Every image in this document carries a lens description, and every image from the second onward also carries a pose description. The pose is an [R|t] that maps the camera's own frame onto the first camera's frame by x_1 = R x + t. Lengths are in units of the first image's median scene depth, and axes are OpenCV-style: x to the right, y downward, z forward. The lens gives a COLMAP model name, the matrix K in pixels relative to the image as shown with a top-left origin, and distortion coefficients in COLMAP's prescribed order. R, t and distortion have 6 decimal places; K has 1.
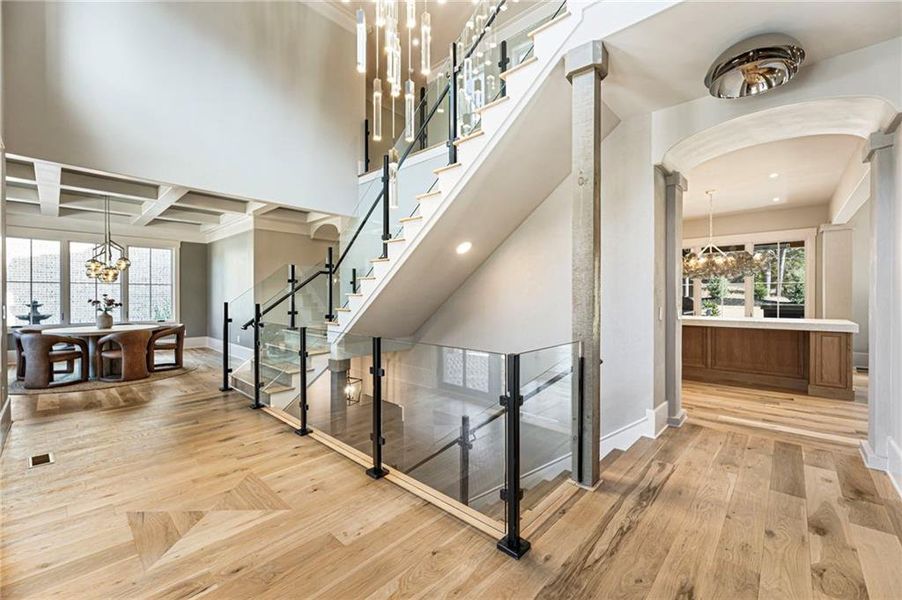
lens RADIAL K [[367.2, 0, 450.8], [0, 367.2, 294.8], [0, 0, 1]] dist [0.002024, 0.000097]
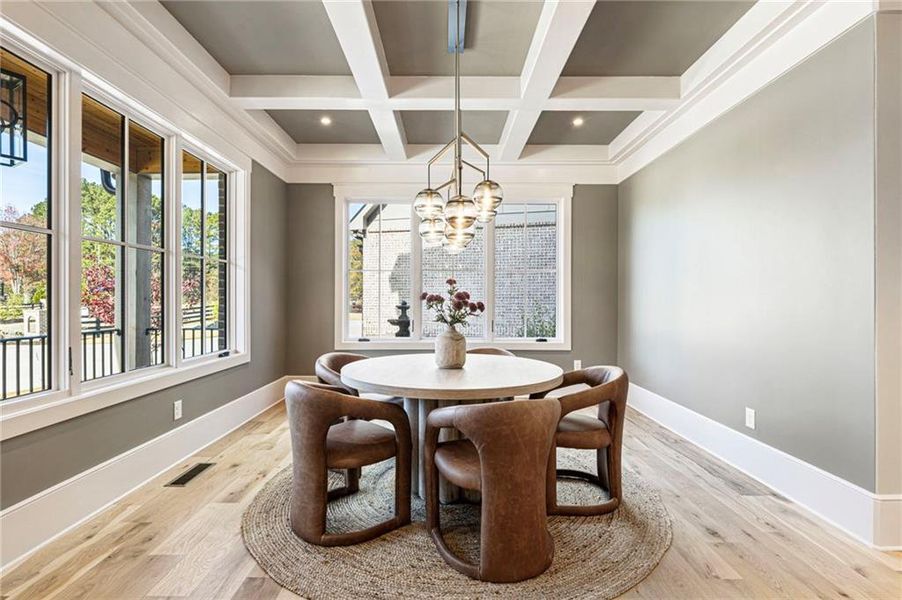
lens RADIAL K [[367.2, 0, 451.4], [0, 367.2, 301.0], [0, 0, 1]] dist [0.002024, 0.000097]
pose [[0.674922, 0.001982, -0.737886, -0.661448], [-0.002497, 0.999997, 0.000402, 0.020896], [0.737885, 0.001571, 0.674925, 0.745356]]
